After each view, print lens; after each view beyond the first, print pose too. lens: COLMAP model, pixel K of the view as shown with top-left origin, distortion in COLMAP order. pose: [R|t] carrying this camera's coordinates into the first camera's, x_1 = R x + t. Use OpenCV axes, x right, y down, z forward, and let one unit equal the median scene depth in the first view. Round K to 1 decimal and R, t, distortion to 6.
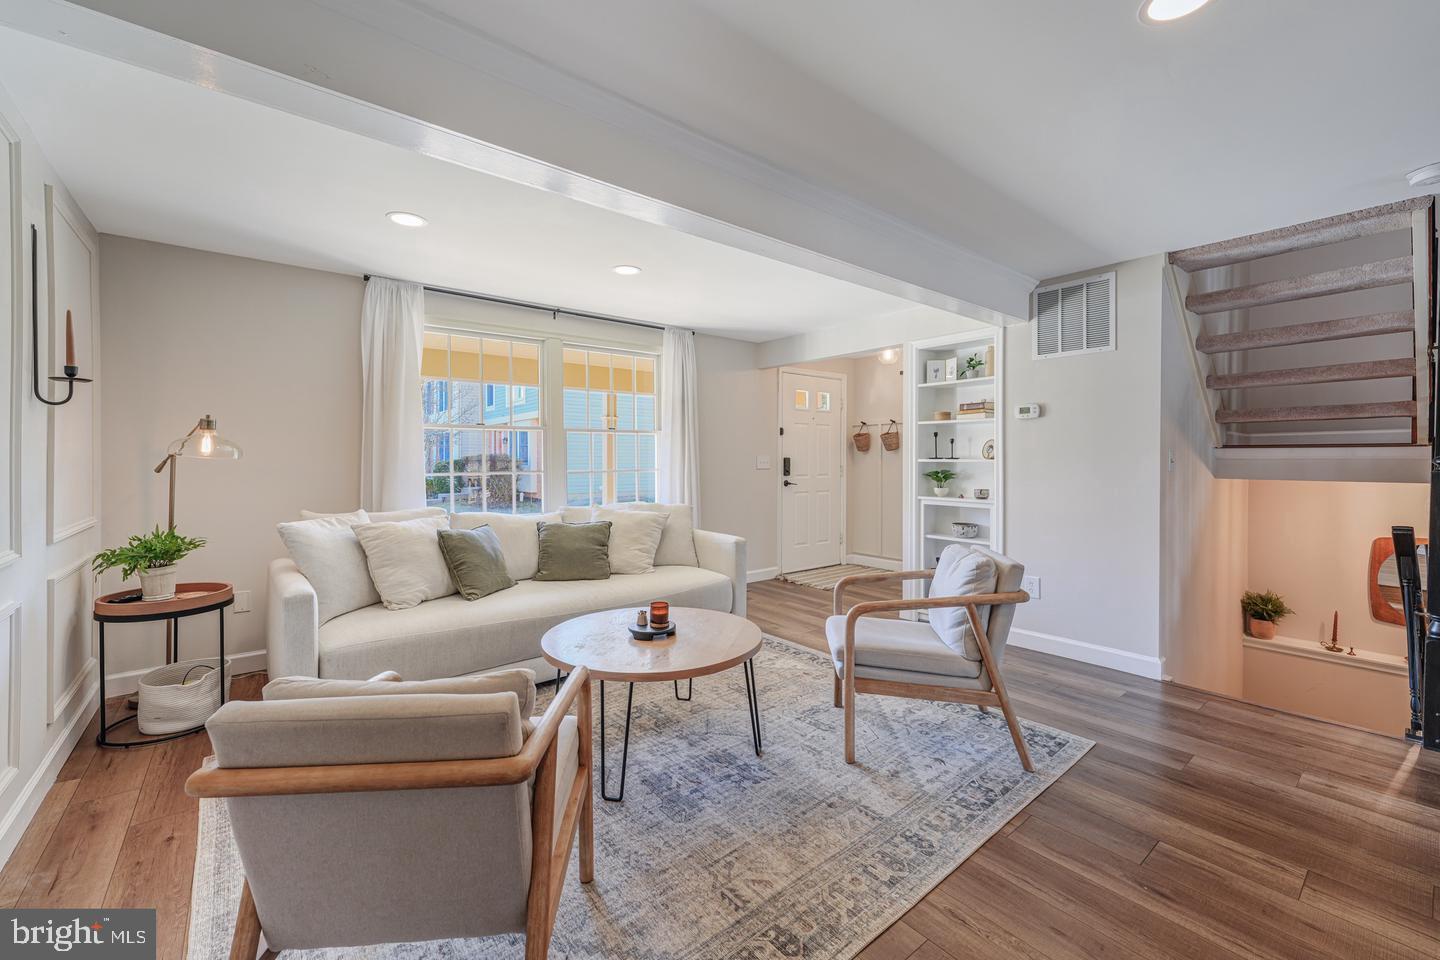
lens RADIAL K [[582.9, 0, 728.8], [0, 582.9, 468.9], [0, 0, 1]] dist [-0.000679, 0.000419]
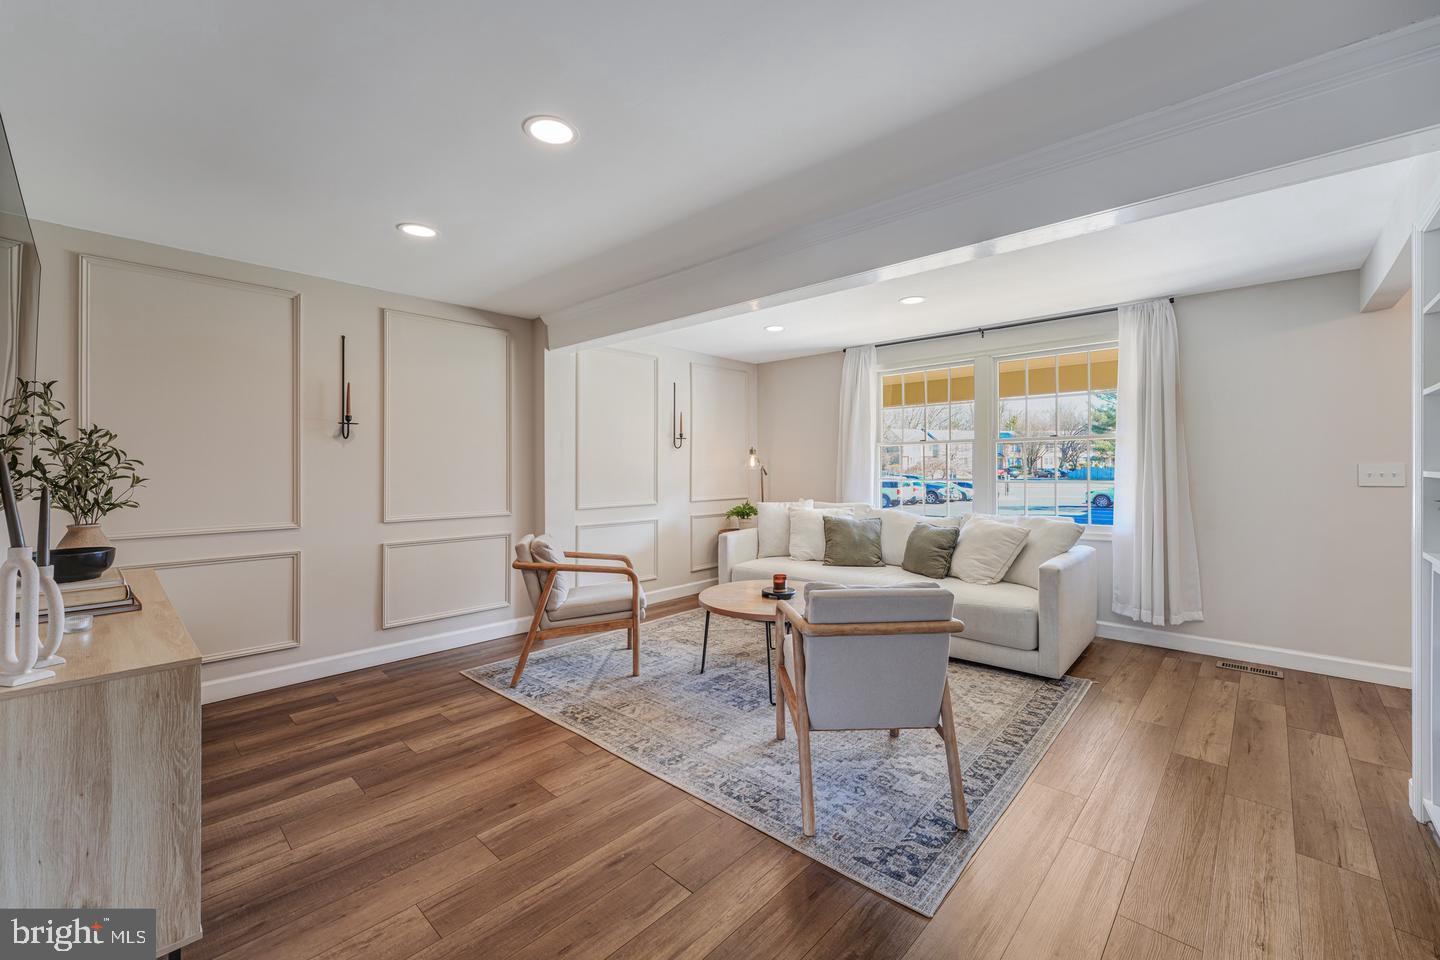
lens RADIAL K [[582.9, 0, 725.4], [0, 582.9, 466.9], [0, 0, 1]] dist [-0.000679, 0.000419]
pose [[0.141834, -0.000711, -0.989890, 1.226071], [-0.015978, 0.999868, -0.003007, -0.016394], [0.989762, 0.016243, 0.141804, 0.679378]]
